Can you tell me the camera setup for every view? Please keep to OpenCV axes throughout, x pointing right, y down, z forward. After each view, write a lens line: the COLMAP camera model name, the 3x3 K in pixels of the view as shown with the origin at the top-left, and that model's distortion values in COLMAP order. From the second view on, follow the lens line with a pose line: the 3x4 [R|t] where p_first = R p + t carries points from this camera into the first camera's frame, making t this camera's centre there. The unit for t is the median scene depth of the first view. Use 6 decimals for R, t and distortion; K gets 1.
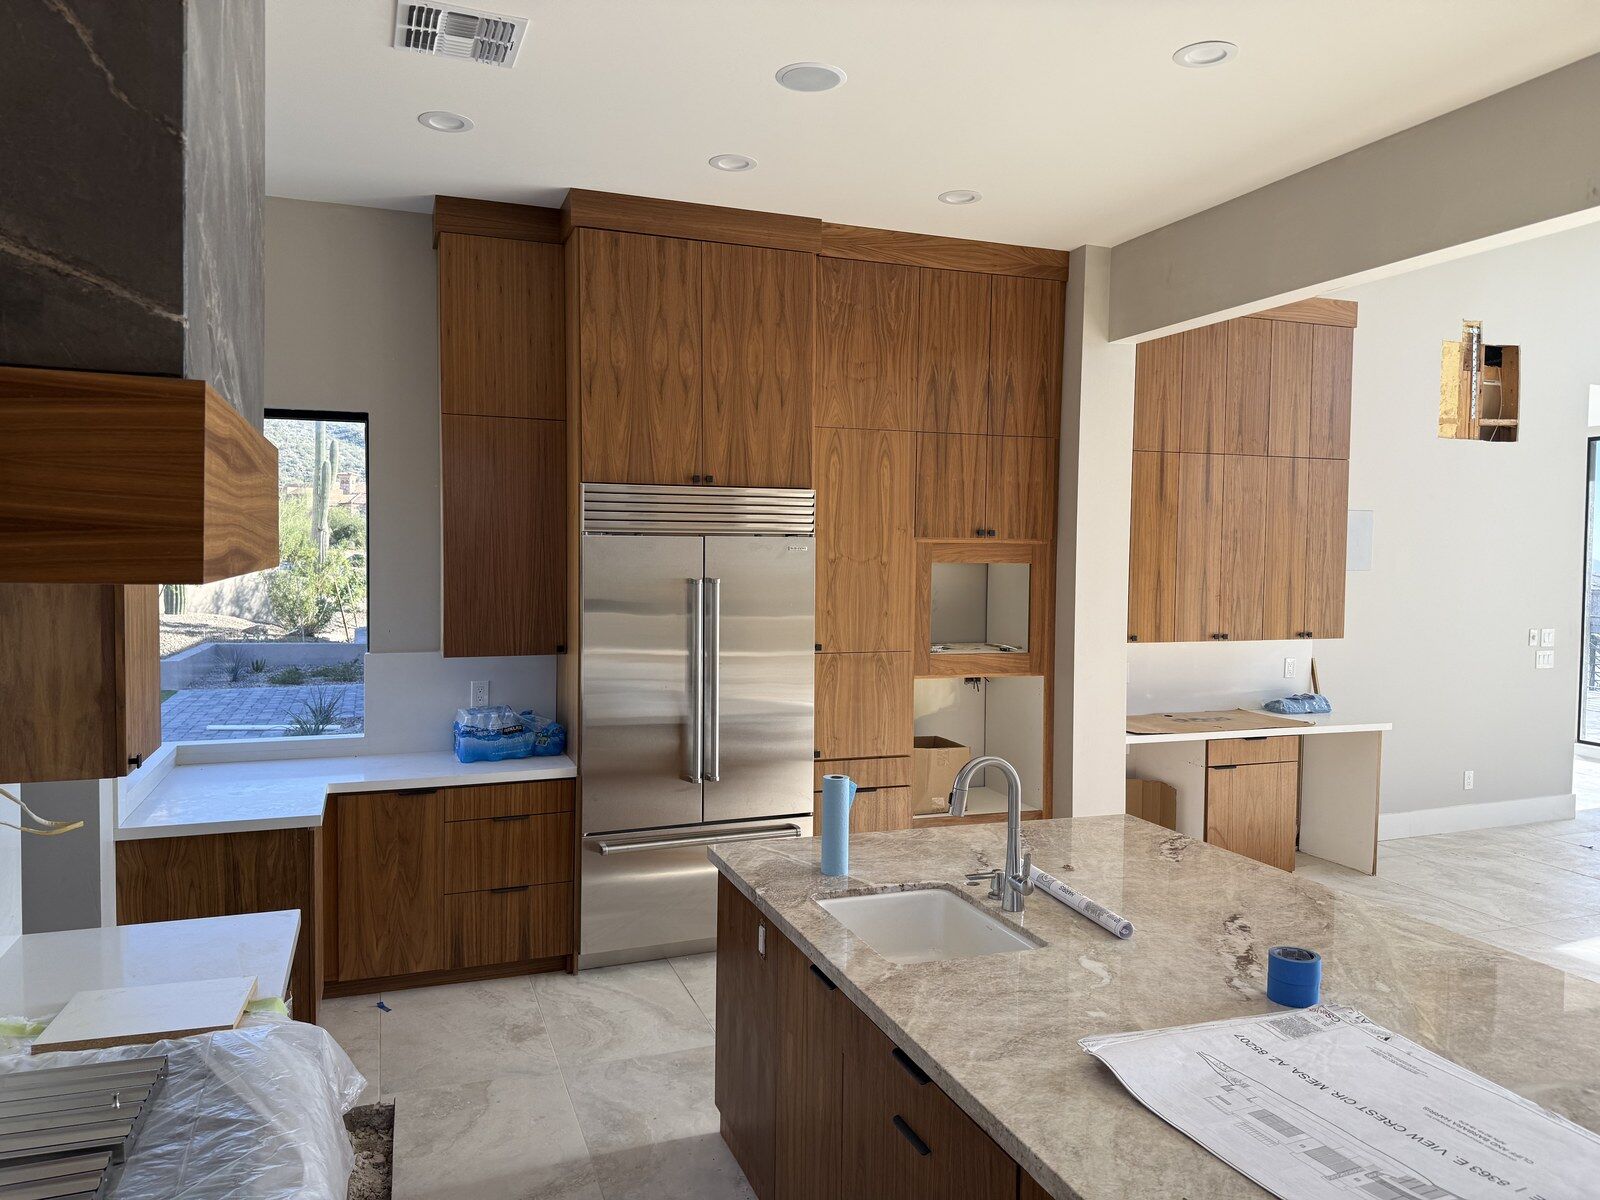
lens RADIAL K [[1108.0, 0, 800.0], [0, 1108.0, 600.0], [0, 0, 1]] dist [-0.000639, -0.001644]
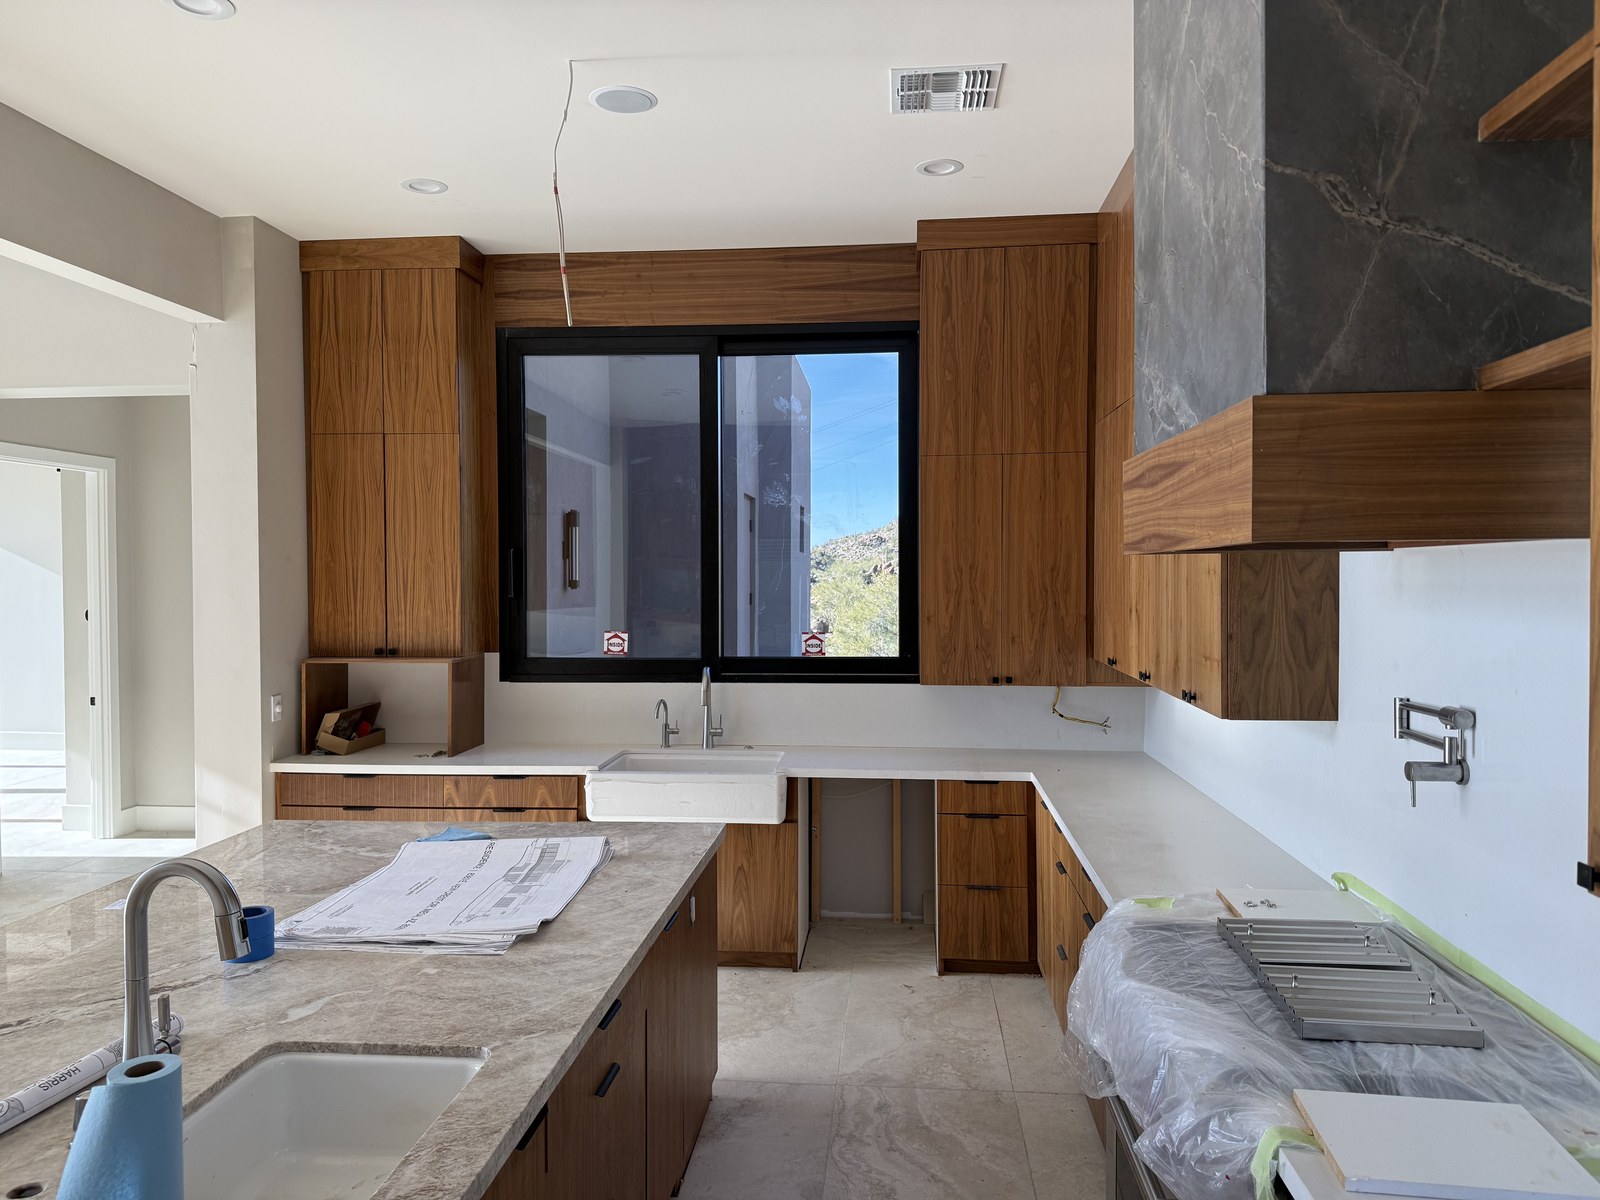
lens RADIAL K [[1108.0, 0, 800.0], [0, 1108.0, 600.0], [0, 0, 1]] dist [-0.000639, -0.001644]
pose [[-0.903565, -0.018489, 0.428053, -0.490250], [0.009607, 0.997943, 0.063384, -0.039759], [-0.428344, 0.061384, -0.901528, 1.772381]]
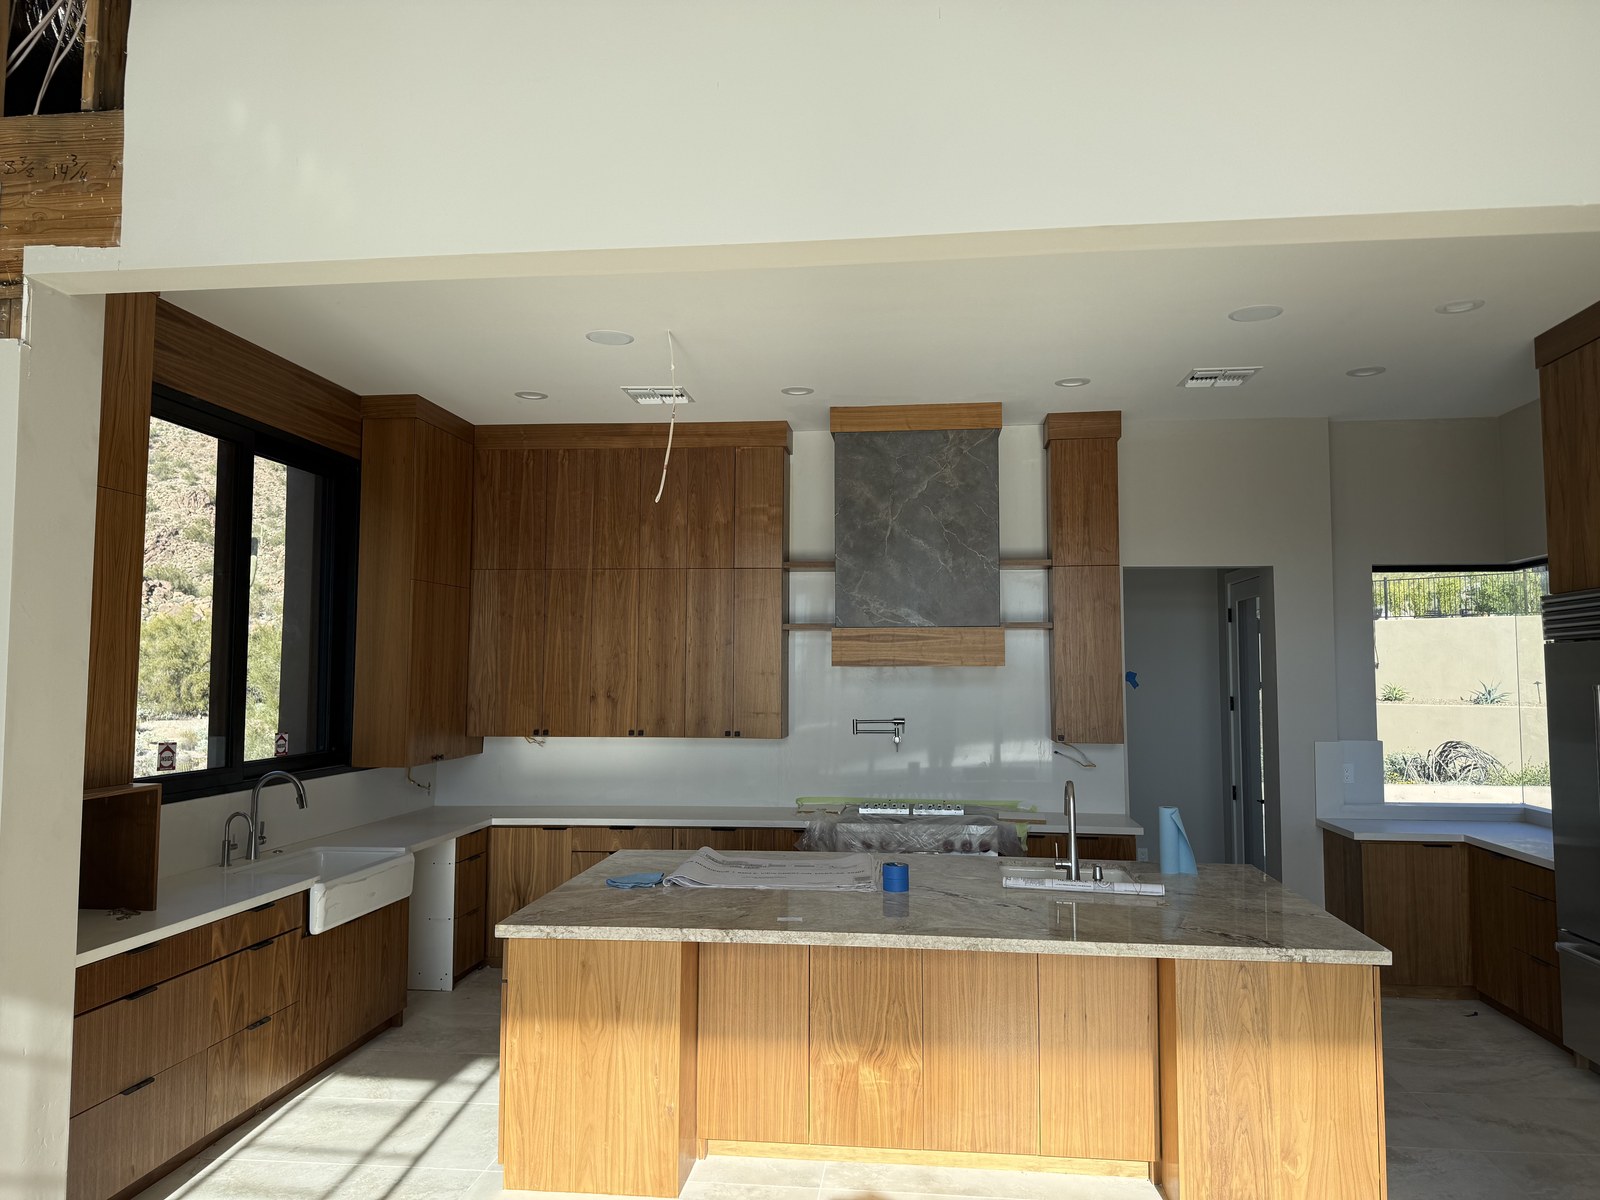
lens RADIAL K [[1108.0, 0, 800.0], [0, 1108.0, 600.0], [0, 0, 1]] dist [-0.000639, -0.001644]
pose [[-0.467940, -0.064159, -0.881428, 2.249354], [-0.037822, 0.997901, -0.052558, -0.022714], [0.882950, 0.008743, -0.469385, 1.788621]]
